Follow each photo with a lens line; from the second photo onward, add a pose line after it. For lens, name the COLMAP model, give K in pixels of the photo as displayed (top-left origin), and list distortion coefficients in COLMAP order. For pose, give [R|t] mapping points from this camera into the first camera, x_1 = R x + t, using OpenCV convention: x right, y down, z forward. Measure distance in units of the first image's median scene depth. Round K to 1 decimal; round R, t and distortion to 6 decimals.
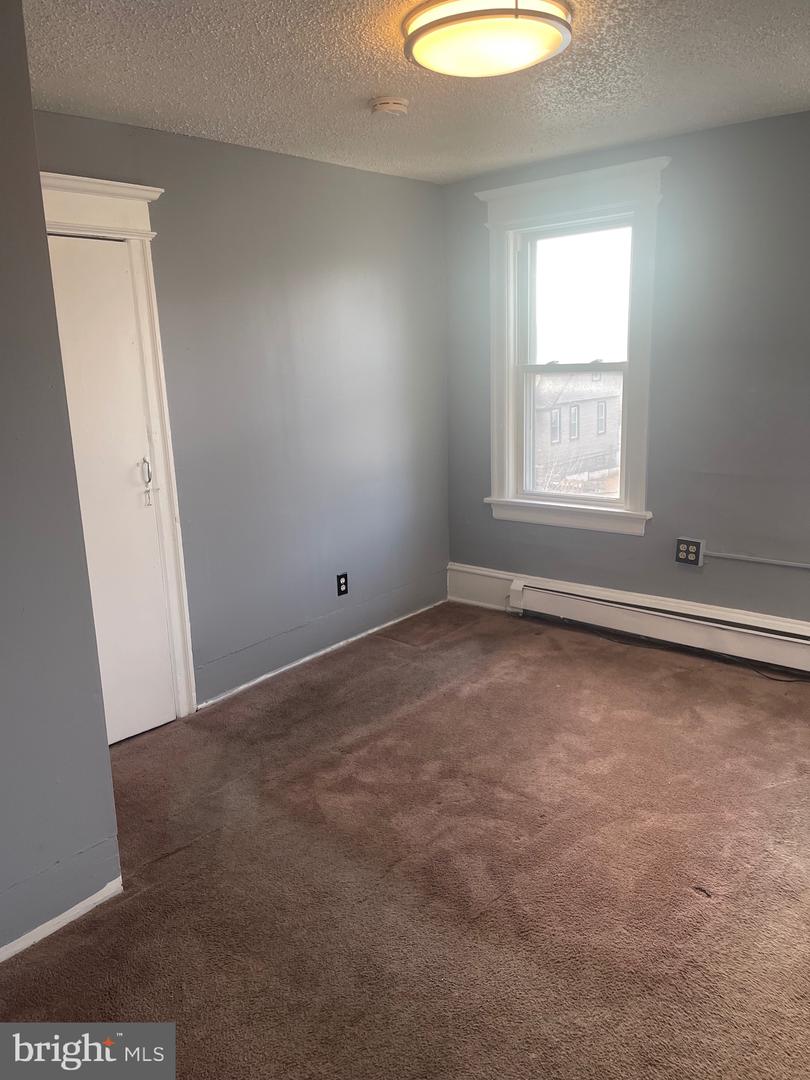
lens RADIAL K [[795.2, 0, 405.0], [0, 795.2, 540.0], [0, 0, 1]] dist [0.075544, -0.092170]
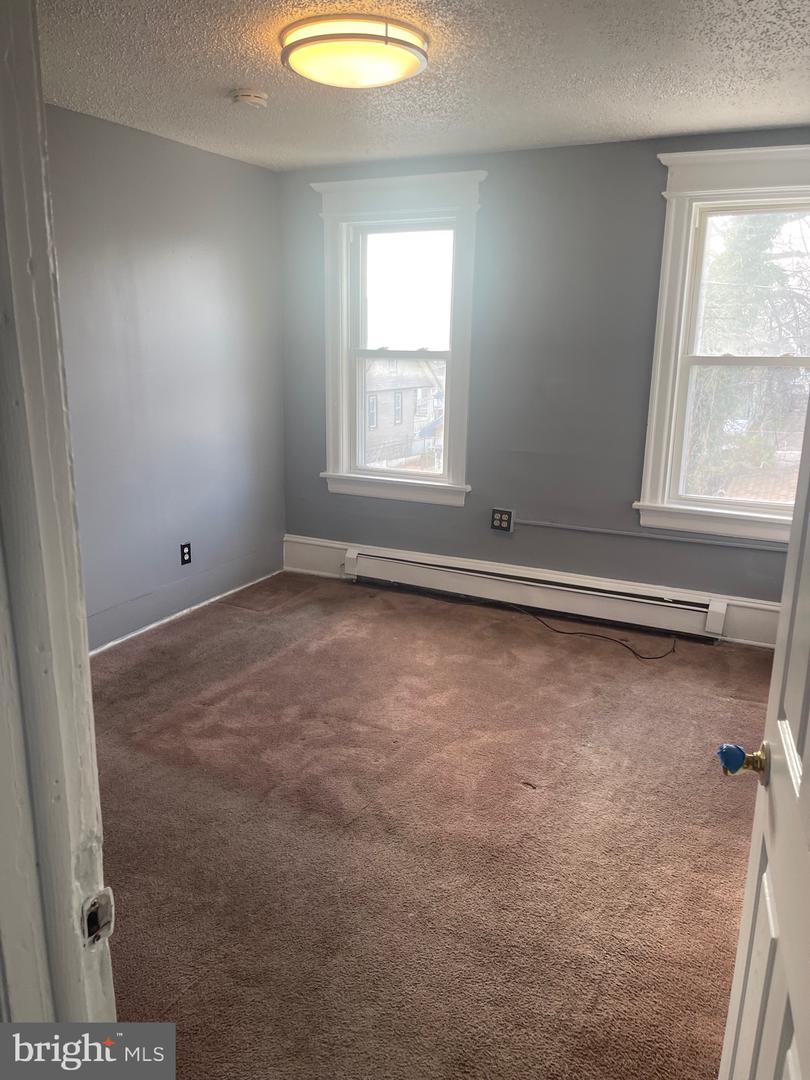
lens RADIAL K [[795.2, 0, 405.0], [0, 795.2, 540.0], [0, 0, 1]] dist [0.075544, -0.092170]
pose [[0.968446, -0.008736, 0.249070, -0.079607], [0.005182, 0.999875, 0.014921, 0.031203], [-0.249169, -0.013159, 0.968370, -0.087633]]
